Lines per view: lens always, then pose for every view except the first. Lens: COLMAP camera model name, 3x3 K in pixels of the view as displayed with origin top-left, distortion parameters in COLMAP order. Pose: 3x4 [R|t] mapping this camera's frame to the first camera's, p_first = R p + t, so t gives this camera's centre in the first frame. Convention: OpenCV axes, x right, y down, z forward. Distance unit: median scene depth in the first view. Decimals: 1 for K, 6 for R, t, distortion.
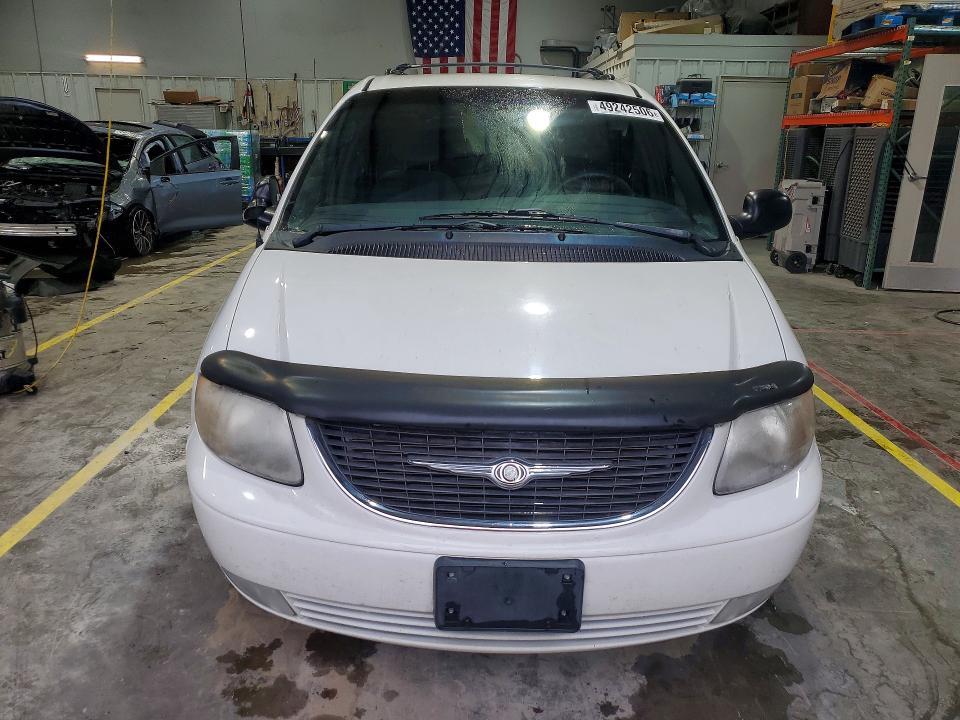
lens RADIAL K [[705.0, 0, 480.0], [0, 705.0, 360.0], [0, 0, 1]] dist [0.006868, 0.006826]
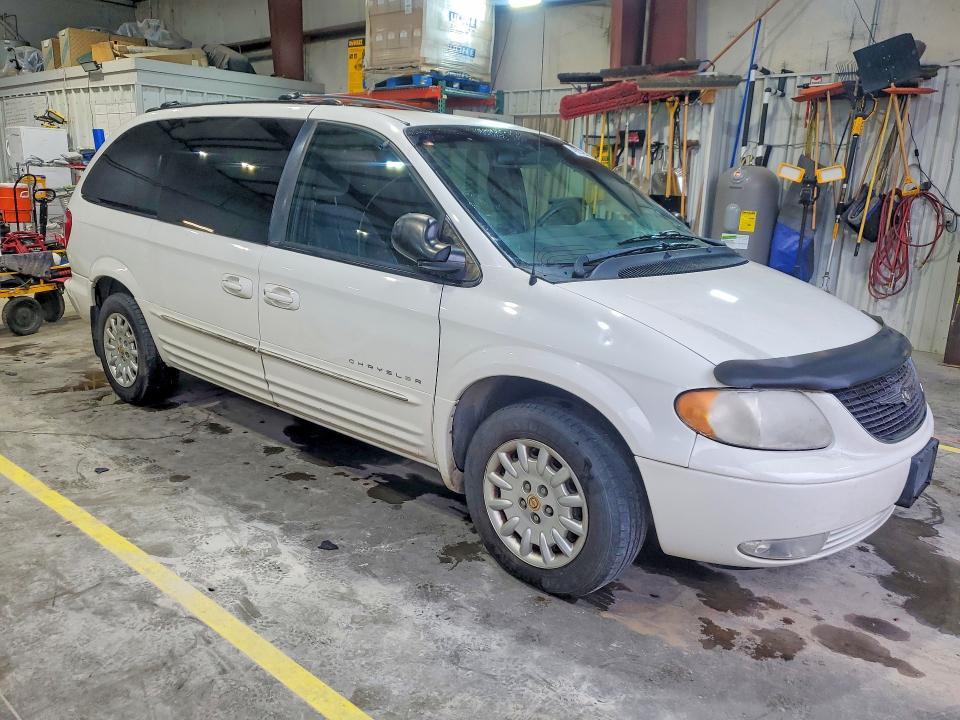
lens RADIAL K [[716.4, 0, 480.0], [0, 716.4, 360.0], [0, 0, 1]] dist [-0.045544, 0.105647]
pose [[0.684839, -0.171457, 0.708236, -0.790976], [0.201766, 0.978542, 0.041795, -0.076725], [-0.700204, 0.114275, 0.704738, 0.253909]]
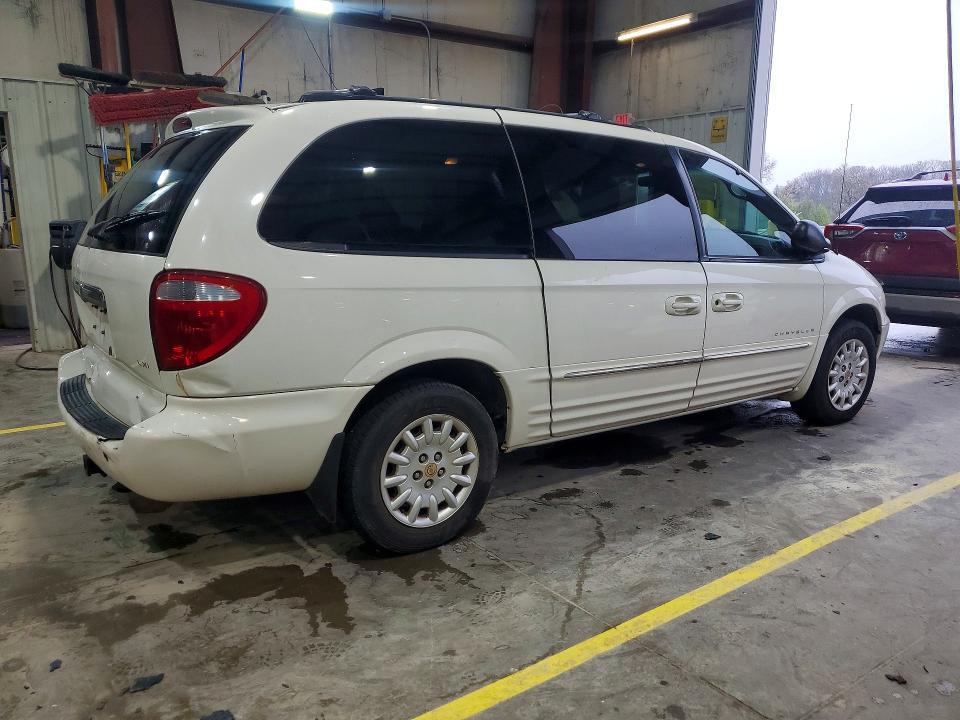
lens RADIAL K [[718.2, 0, 480.0], [0, 718.2, 360.0], [0, 0, 1]] dist [0.073799, 0.004864]
pose [[-0.562261, -0.183485, 0.806347, -1.002488], [0.214898, 0.909157, 0.356726, -0.590176], [-0.798550, 0.373855, -0.471753, 1.994838]]
